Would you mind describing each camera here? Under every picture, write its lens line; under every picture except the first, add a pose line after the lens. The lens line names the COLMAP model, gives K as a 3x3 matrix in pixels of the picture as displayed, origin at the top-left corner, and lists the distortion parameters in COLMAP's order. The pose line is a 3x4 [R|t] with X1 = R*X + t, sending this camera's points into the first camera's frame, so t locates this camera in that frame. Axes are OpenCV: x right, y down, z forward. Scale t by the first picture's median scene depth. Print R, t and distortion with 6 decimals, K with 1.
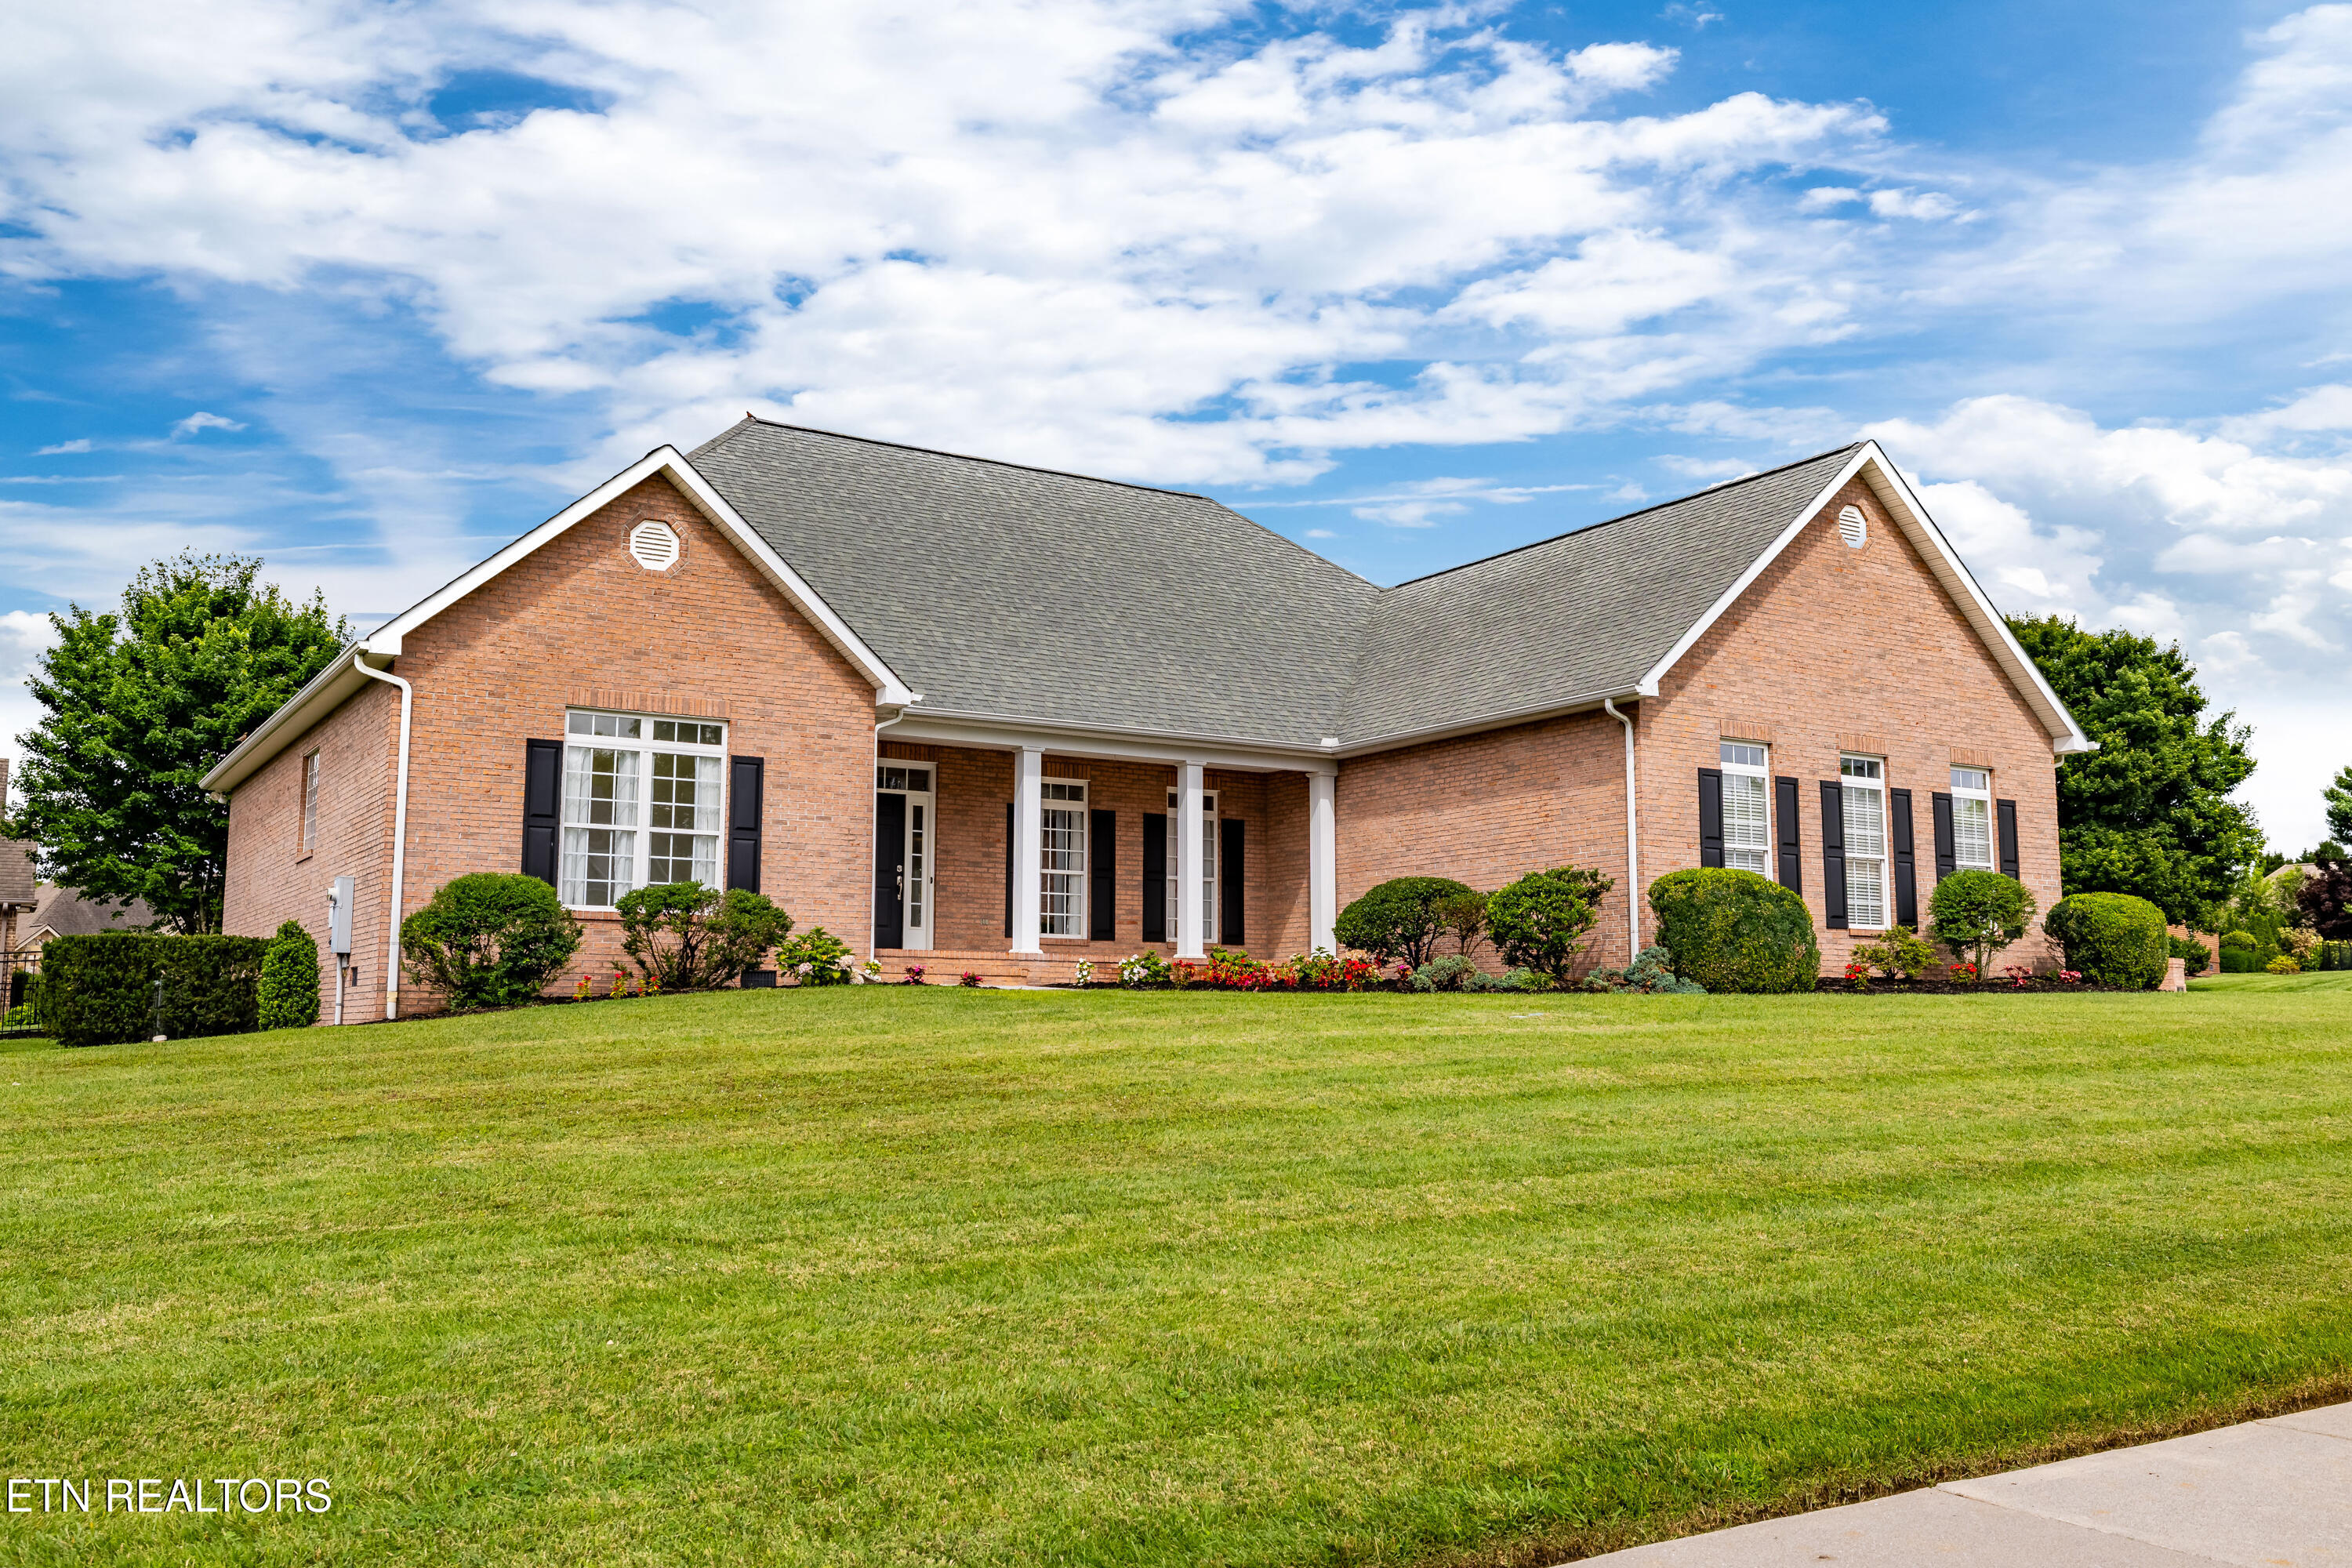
lens RADIAL K [[1964.8, 0, 1175.5], [0, 1964.8, 784.6], [0, 0, 1]] dist [0.000586, 0.000759]
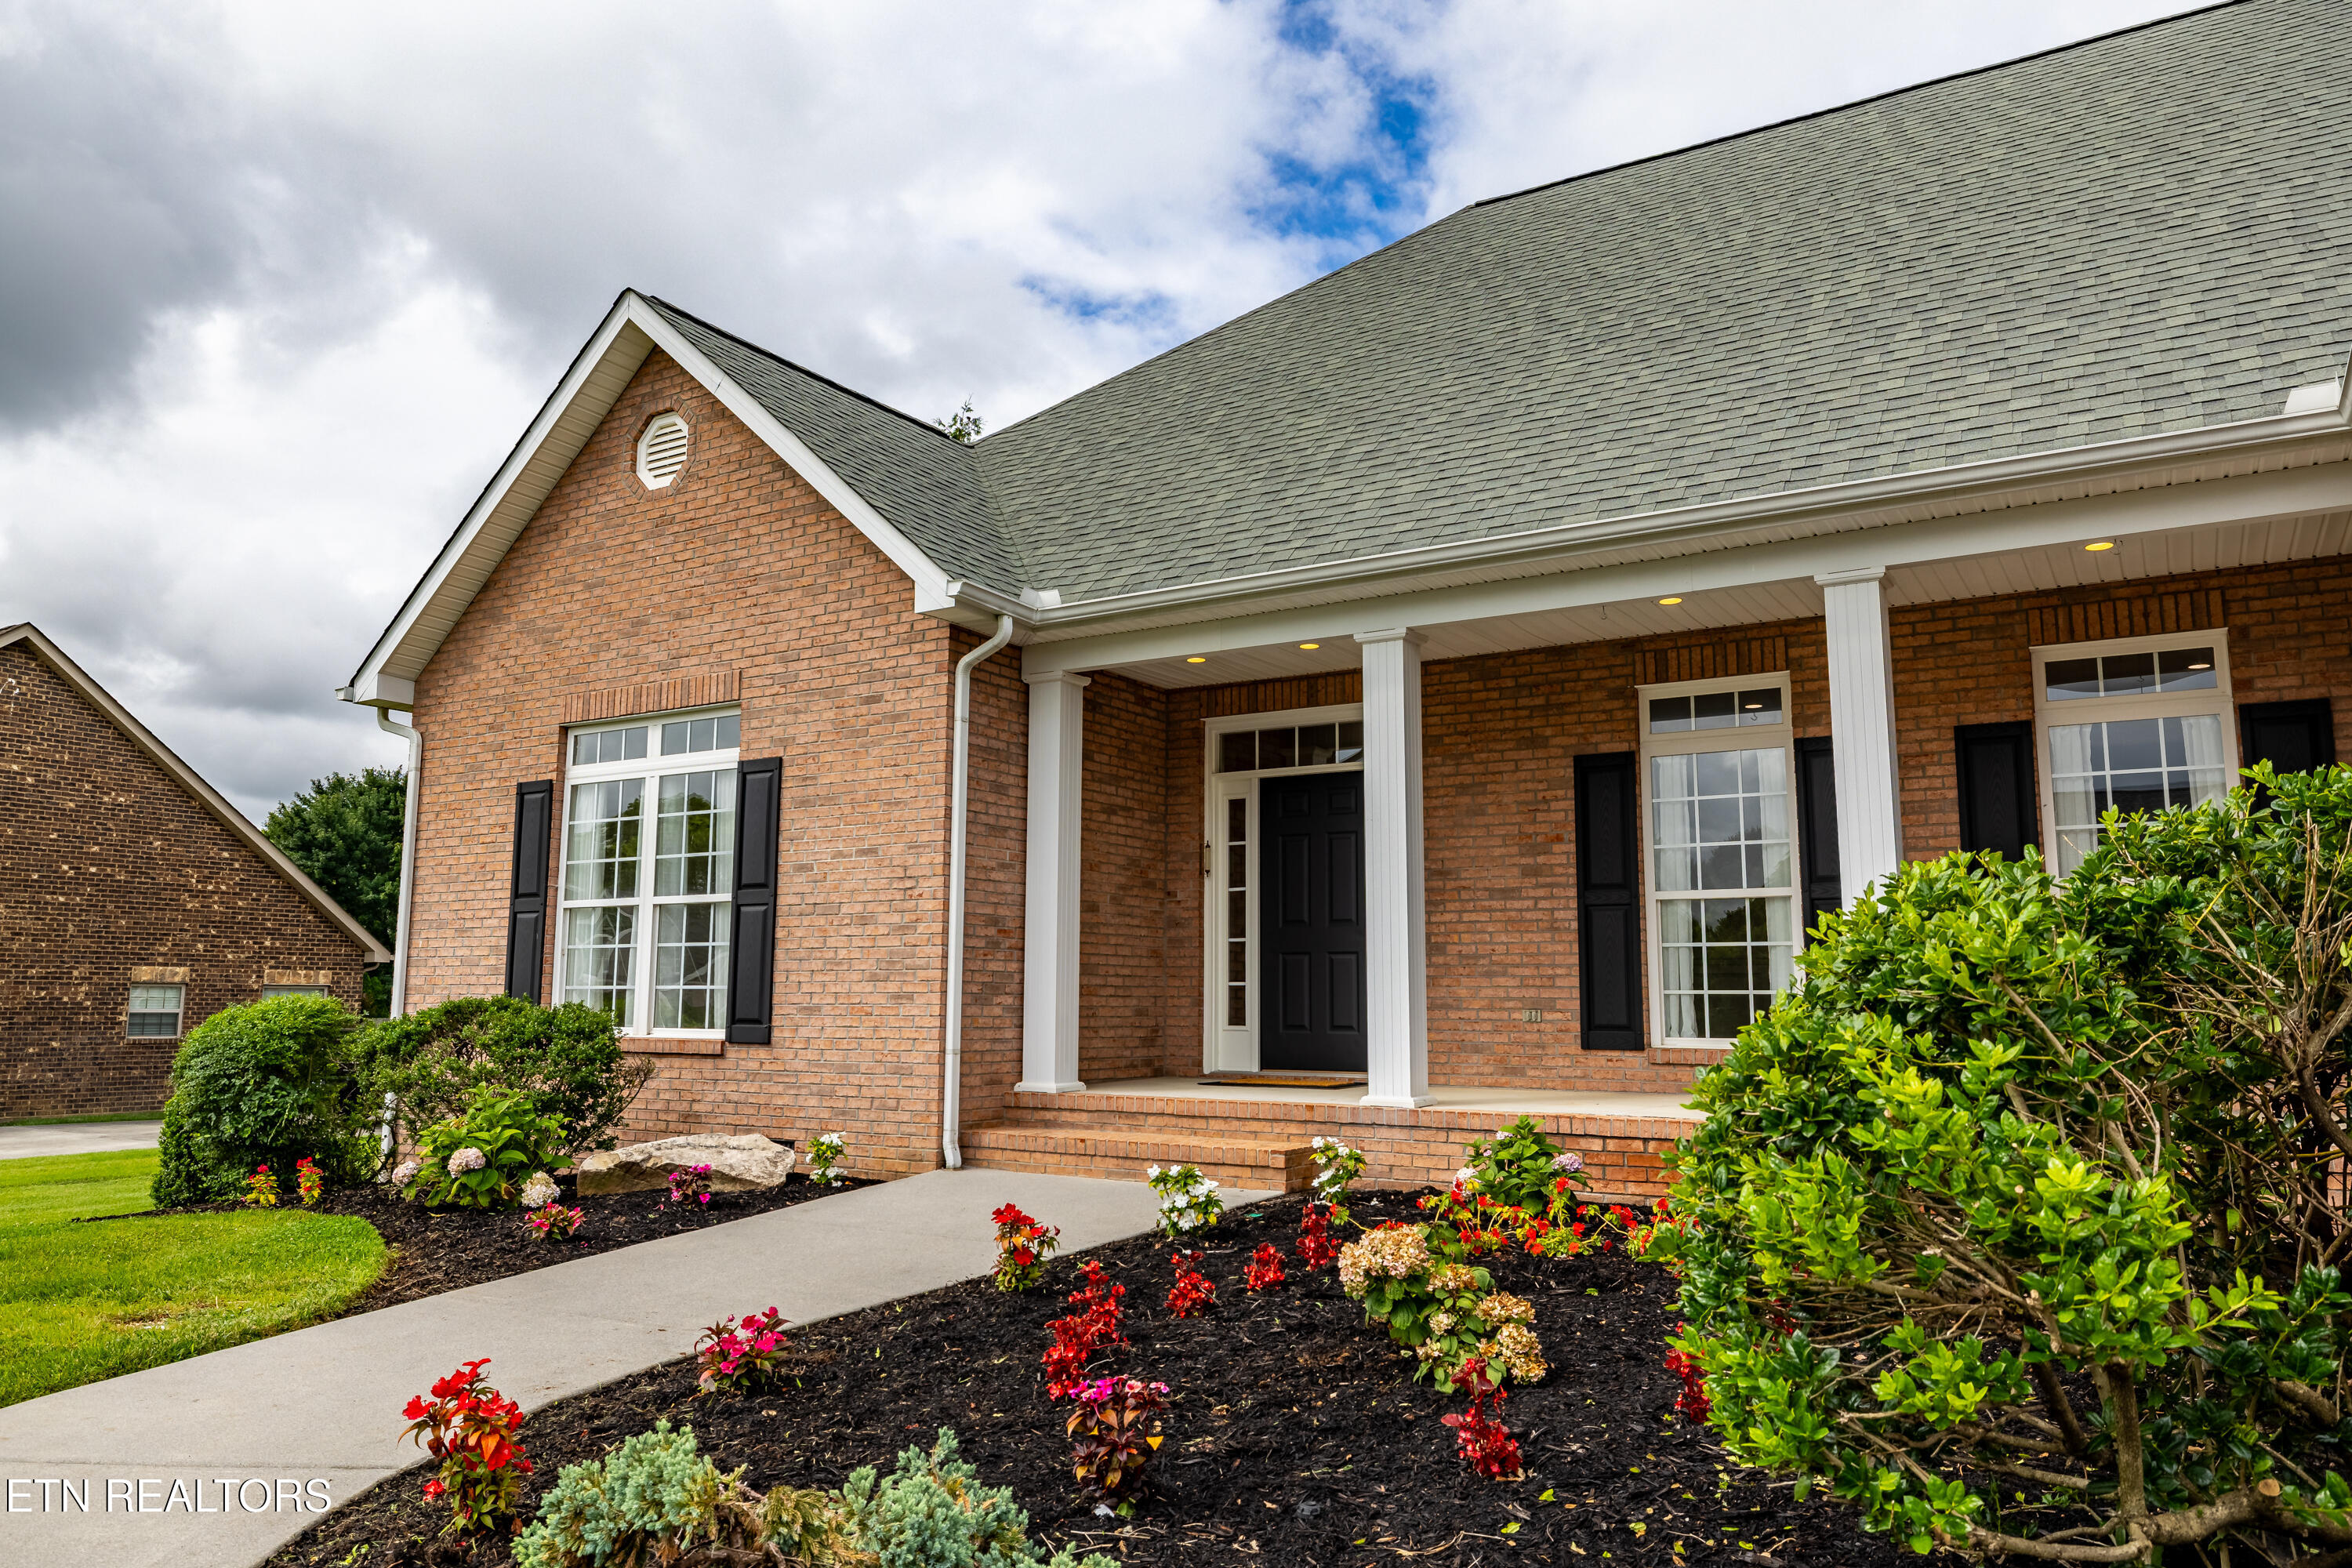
lens RADIAL K [[1596.4, 0, 1177.7], [0, 1596.4, 777.3], [0, 0, 1]] dist [0.006520, 0.000322]
pose [[0.432077, -0.127510, -0.892777, 0.218117], [0.106761, 0.990225, -0.089759, 0.040004], [0.895495, -0.056531, 0.441466, 0.788952]]
